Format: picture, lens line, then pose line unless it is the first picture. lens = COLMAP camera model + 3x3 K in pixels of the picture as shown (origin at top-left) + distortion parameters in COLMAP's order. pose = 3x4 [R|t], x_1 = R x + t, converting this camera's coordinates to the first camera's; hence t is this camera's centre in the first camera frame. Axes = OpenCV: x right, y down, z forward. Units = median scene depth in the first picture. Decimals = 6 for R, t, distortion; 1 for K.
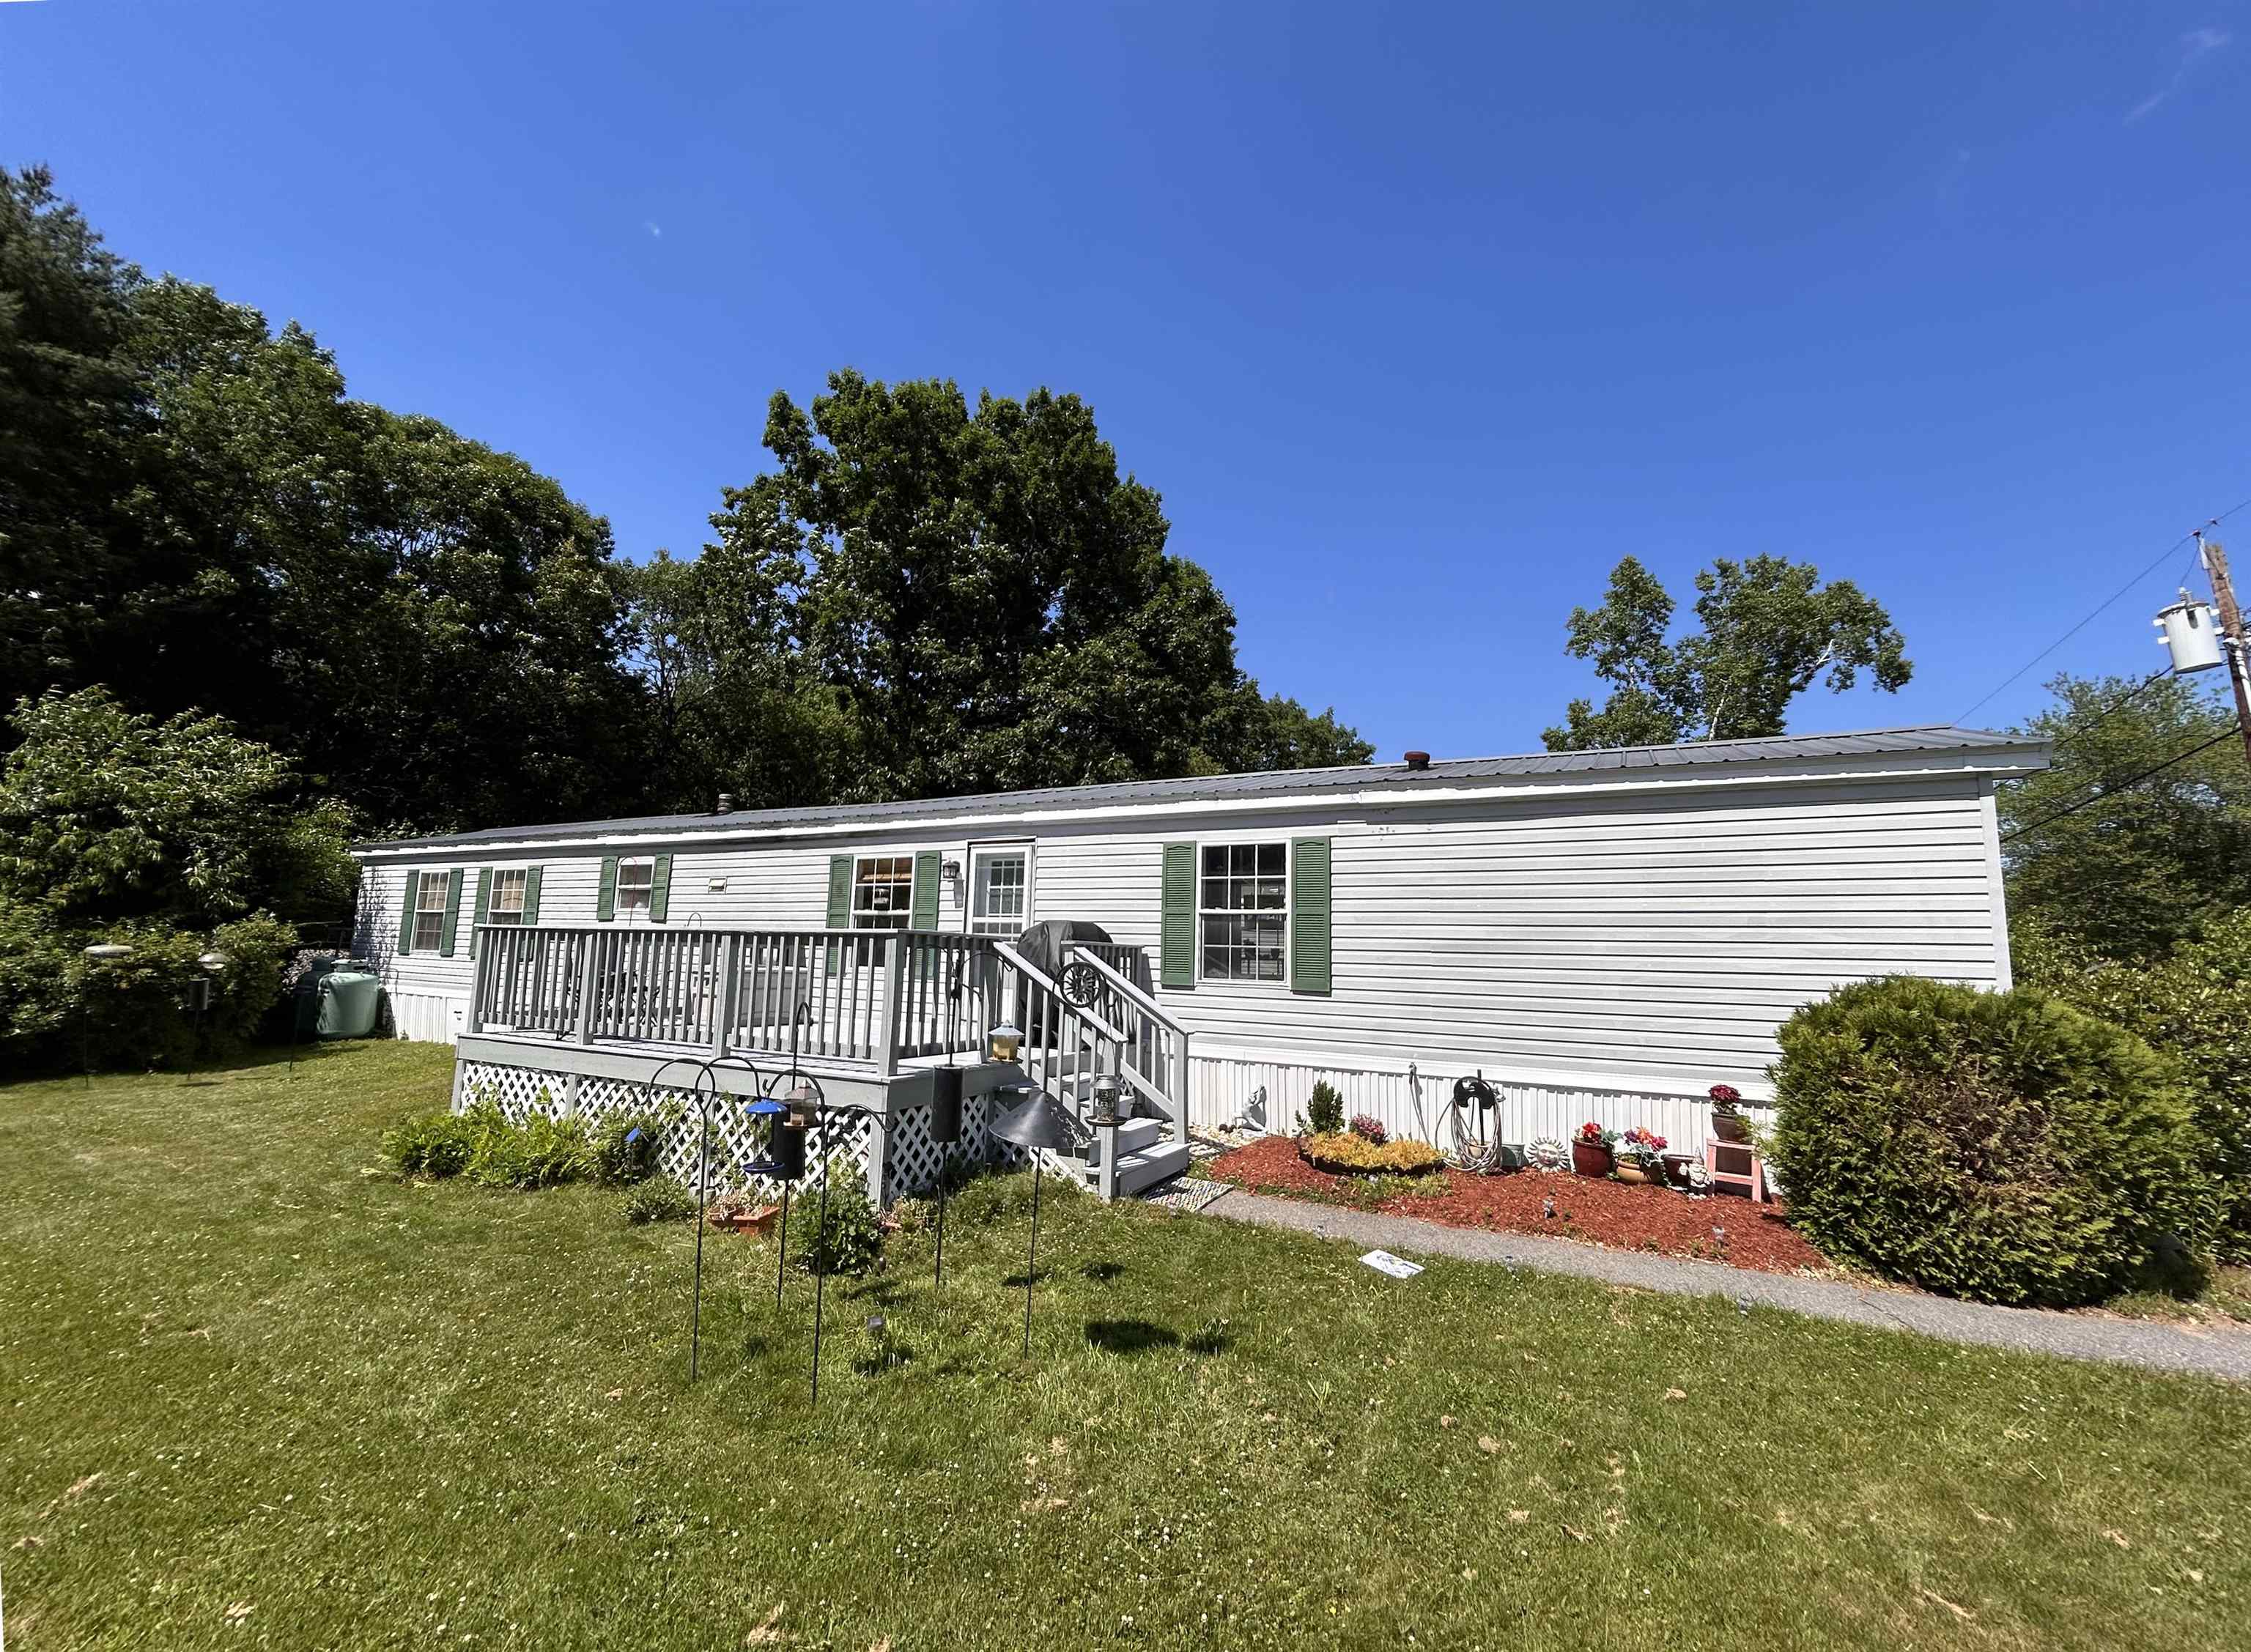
lens RADIAL K [[918.0, 0, 1121.2], [0, 918.0, 840.4], [0, 0, 1]] dist [-0.001660, -0.000257]
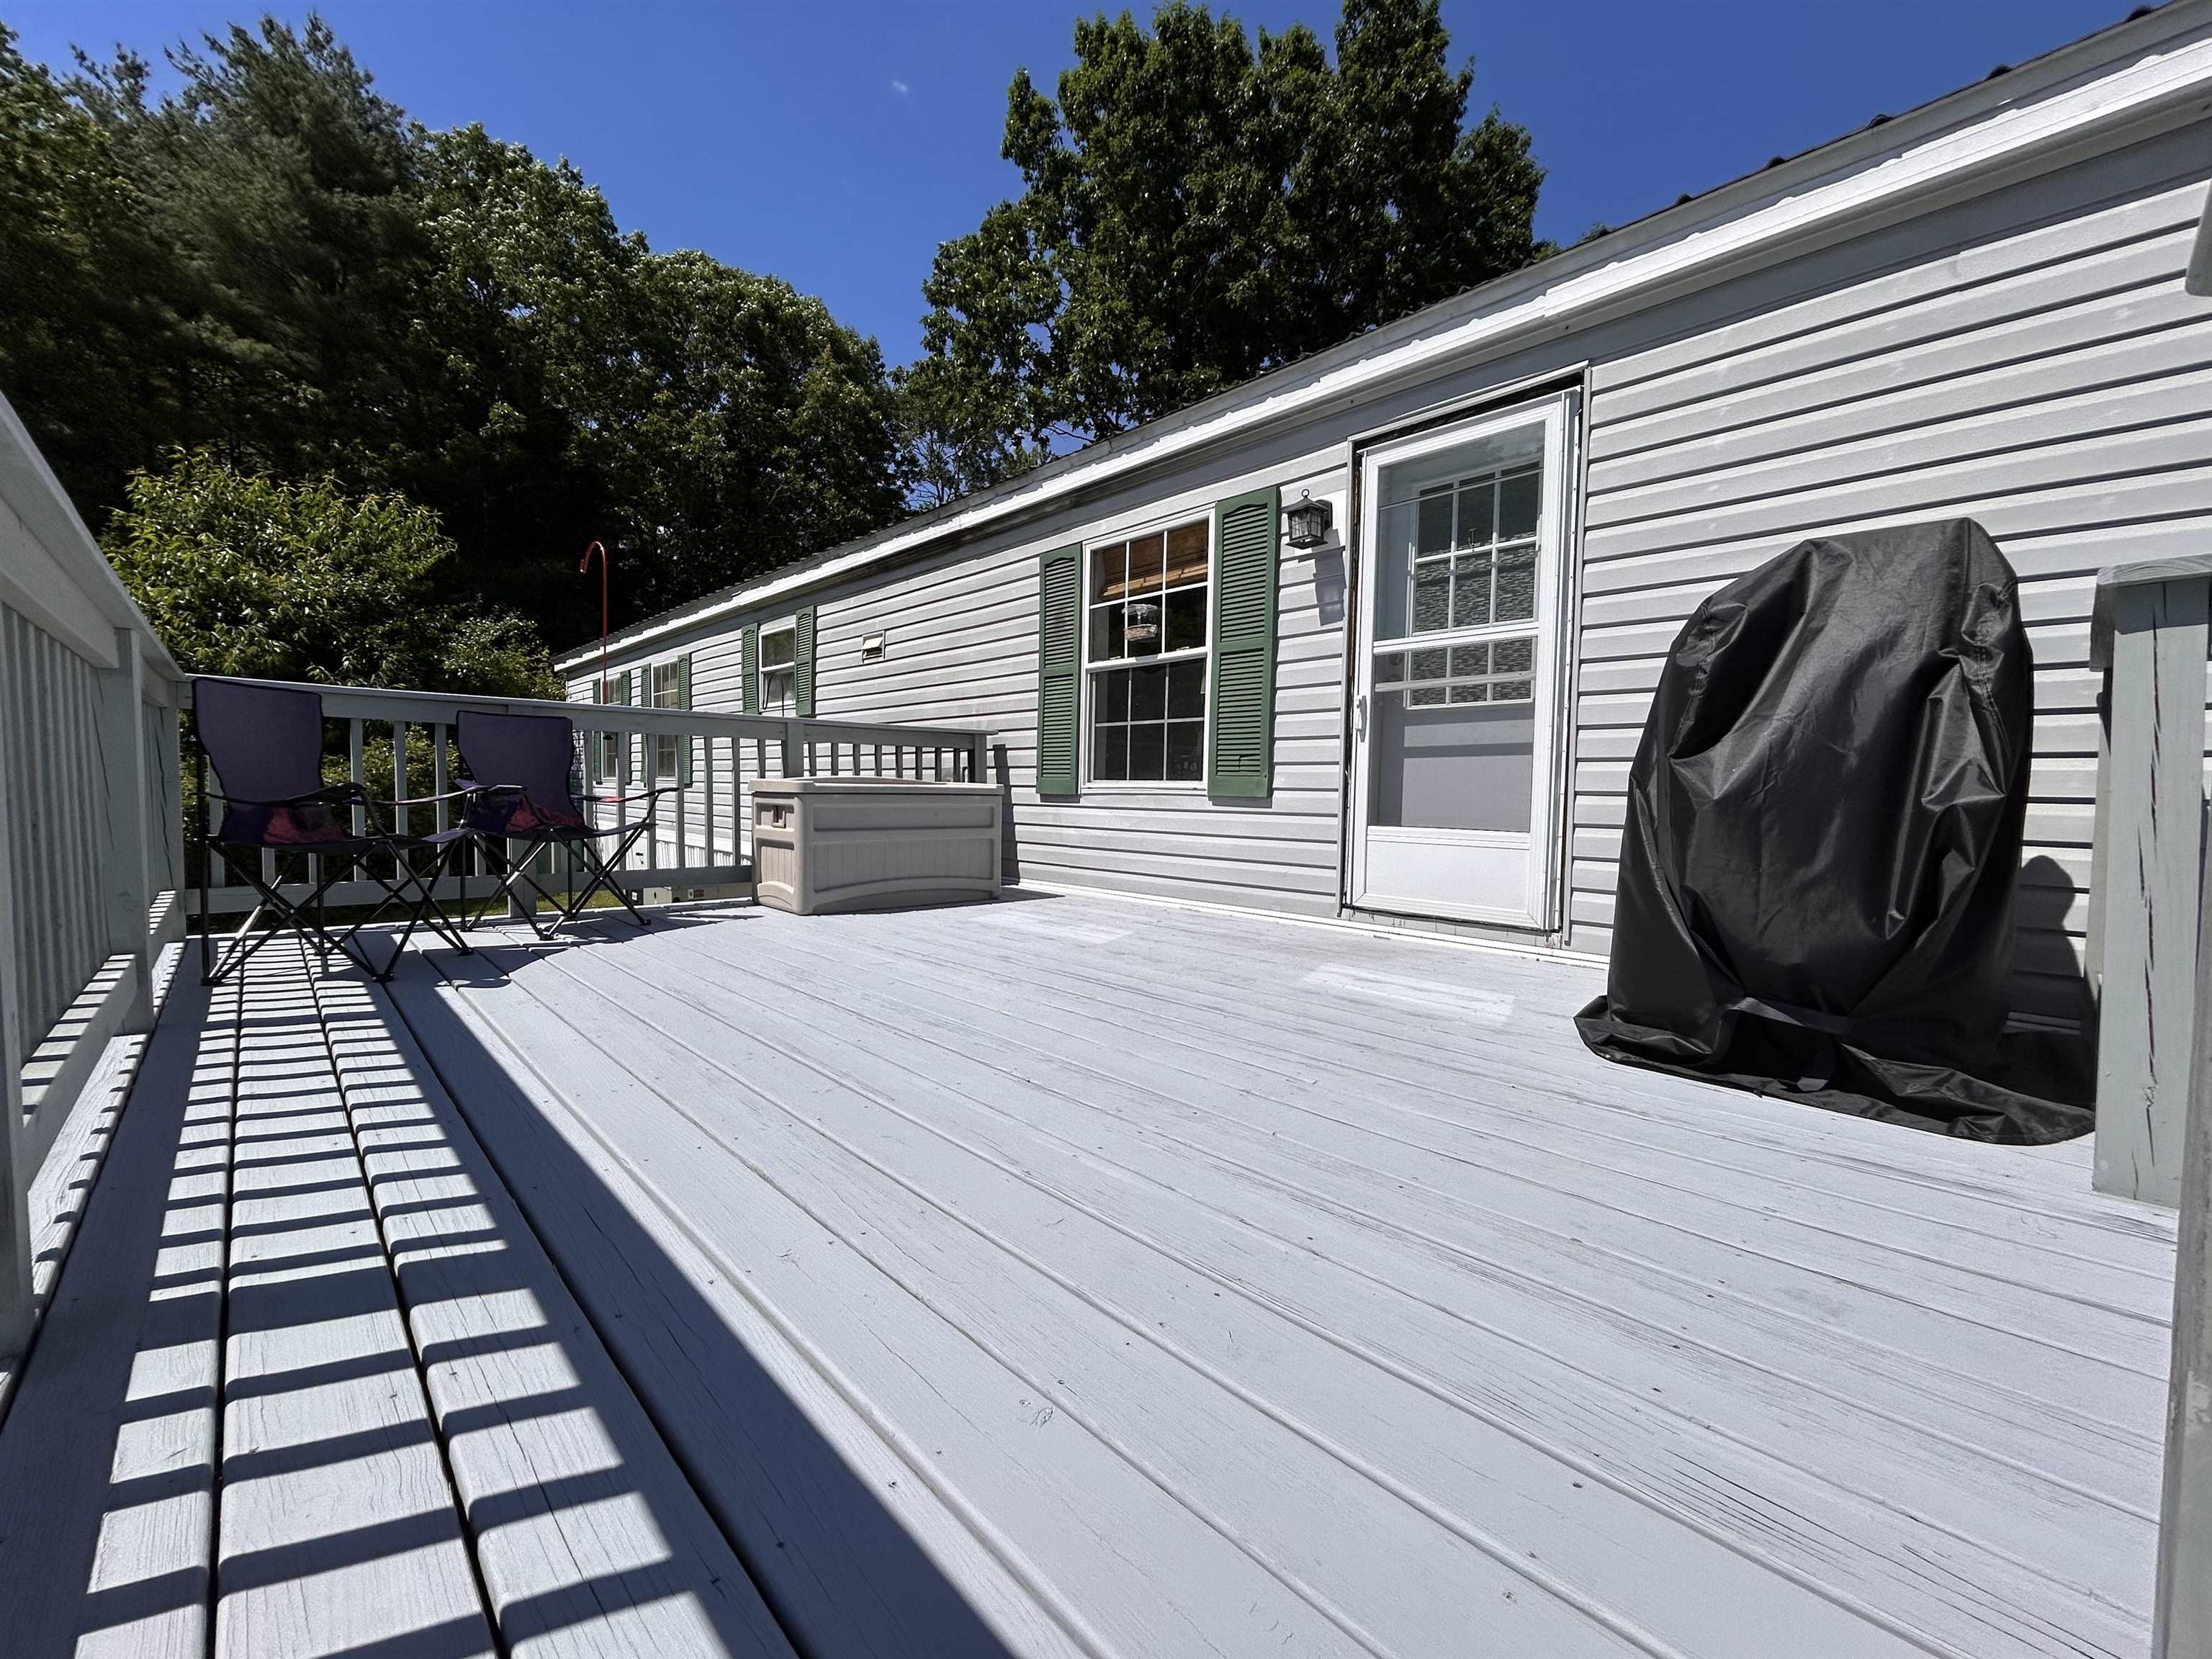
lens RADIAL K [[906.0, 0, 1086.4], [0, 906.0, 829.7], [0, 0, 1]] dist [0.001950, 0.000536]
pose [[0.938441, 0.003337, -0.345425, -0.197577], [0.053567, 0.986452, 0.155059, 0.133158], [0.341262, -0.164017, 0.925548, 0.833271]]
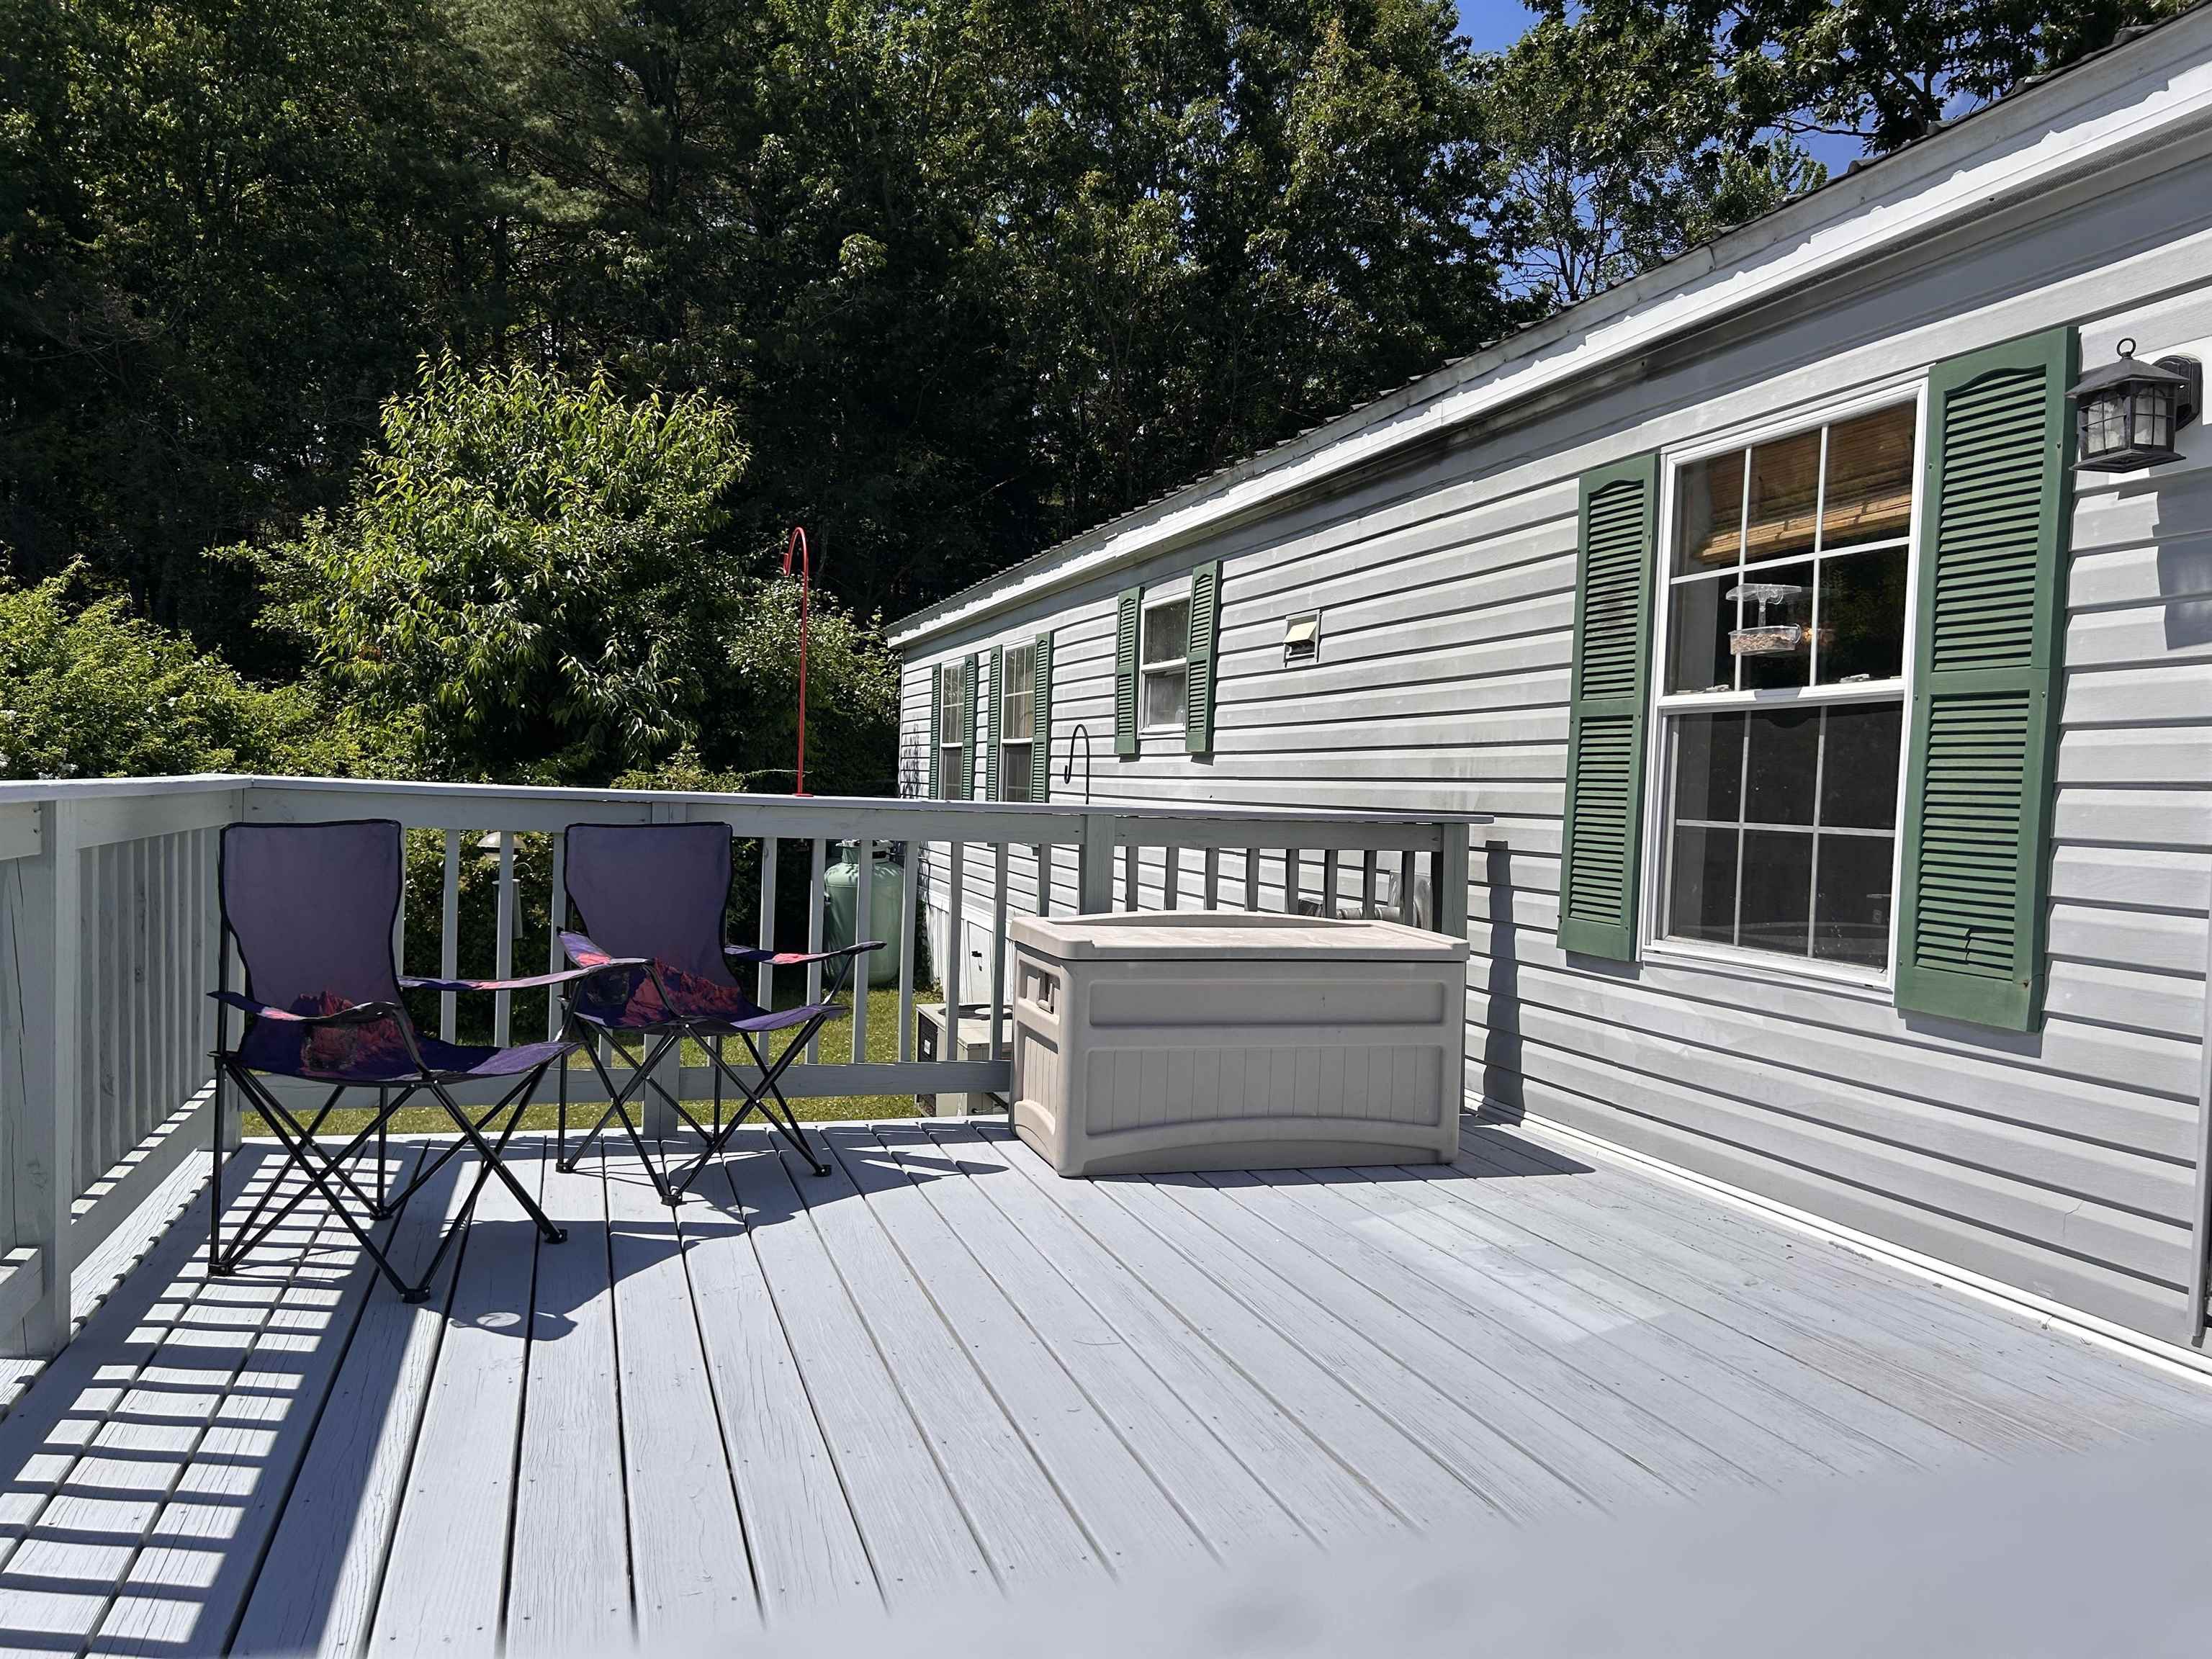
lens RADIAL K [[1647.9, 0, 1106.0], [0, 1647.9, 829.5], [0, 0, 1]] dist [0.081334, -0.099531]
pose [[0.705822, 0.015468, -0.708220, -0.141975], [0.075536, 0.992418, 0.096955, 0.088565], [0.704350, -0.121929, 0.699302, 0.908652]]
